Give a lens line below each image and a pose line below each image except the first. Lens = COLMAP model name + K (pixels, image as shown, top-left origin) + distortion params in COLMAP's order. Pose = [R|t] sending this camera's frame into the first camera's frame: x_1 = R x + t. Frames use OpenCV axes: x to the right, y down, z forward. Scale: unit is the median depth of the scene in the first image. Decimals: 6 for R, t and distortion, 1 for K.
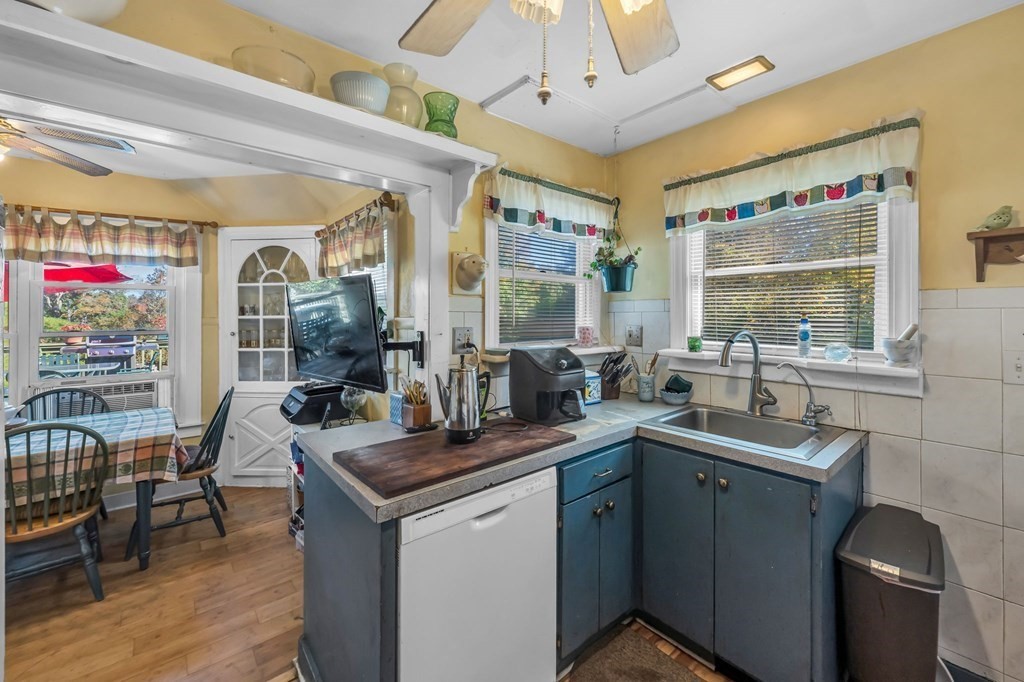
lens RADIAL K [[414.4, 0, 509.6], [0, 414.4, 312.1], [0, 0, 1]] dist [0.000747, -0.000577]
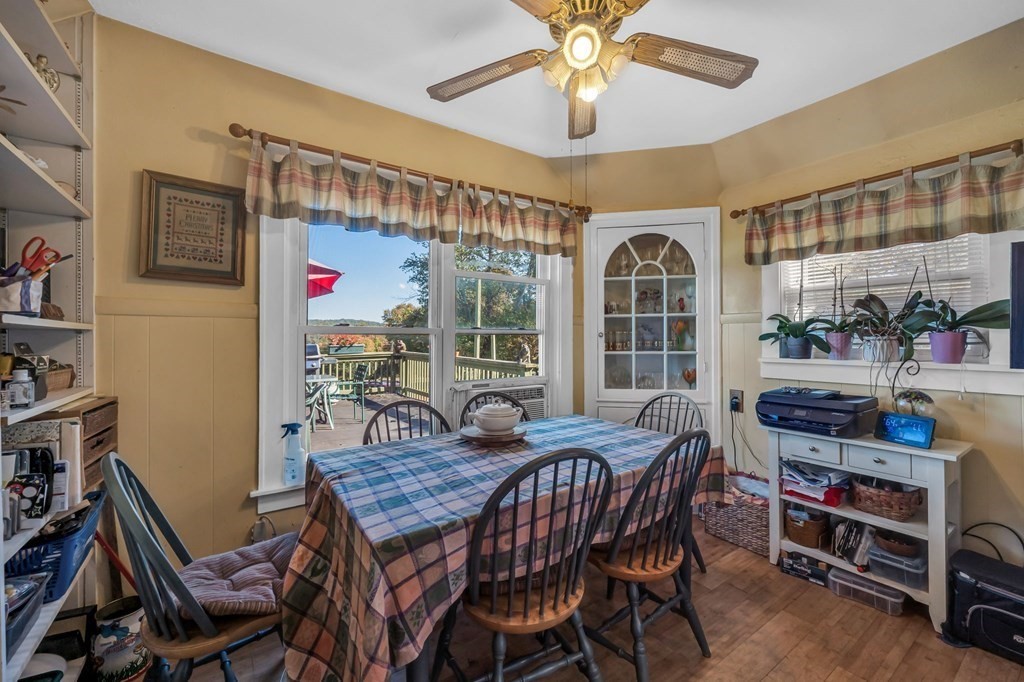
lens RADIAL K [[414.4, 0, 507.9], [0, 414.4, 334.7], [0, 0, 1]] dist [0.000747, -0.000577]
pose [[0.994745, -0.001956, -0.102365, -0.876474], [0.001774, 0.999997, -0.001863, 0.060873], [0.102369, 0.001672, 0.994745, 0.122150]]
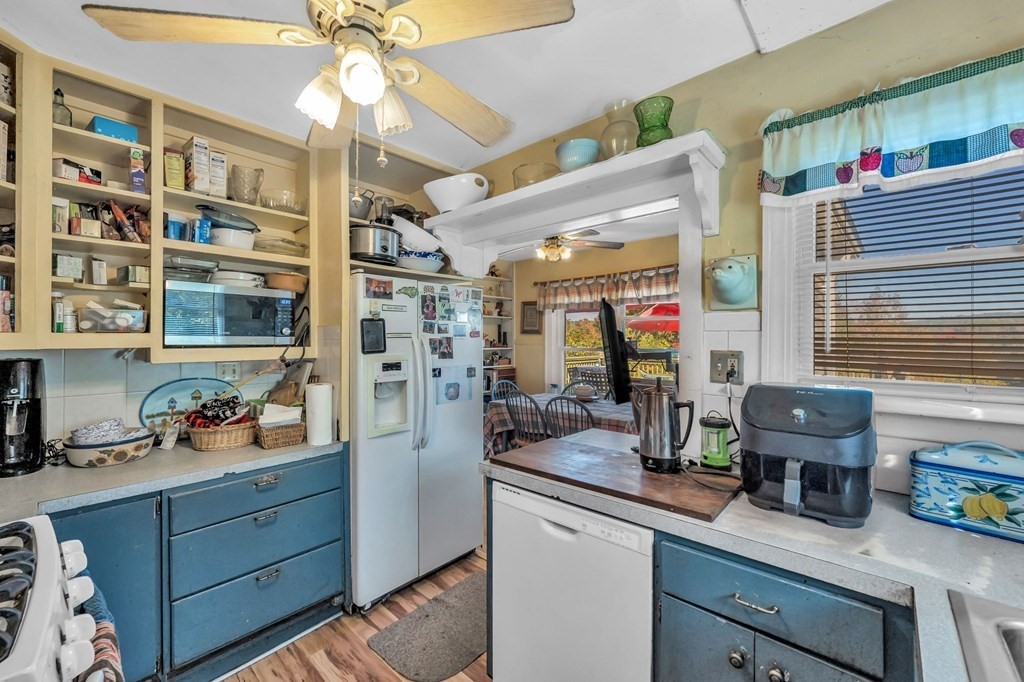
lens RADIAL K [[414.4, 0, 508.5], [0, 414.4, 344.1], [0, 0, 1]] dist [0.000747, -0.000577]
pose [[0.128730, 0.011898, -0.991608, 0.415437], [0.005626, 0.999903, 0.012728, 0.006532], [0.991664, -0.007217, 0.128651, 0.319784]]
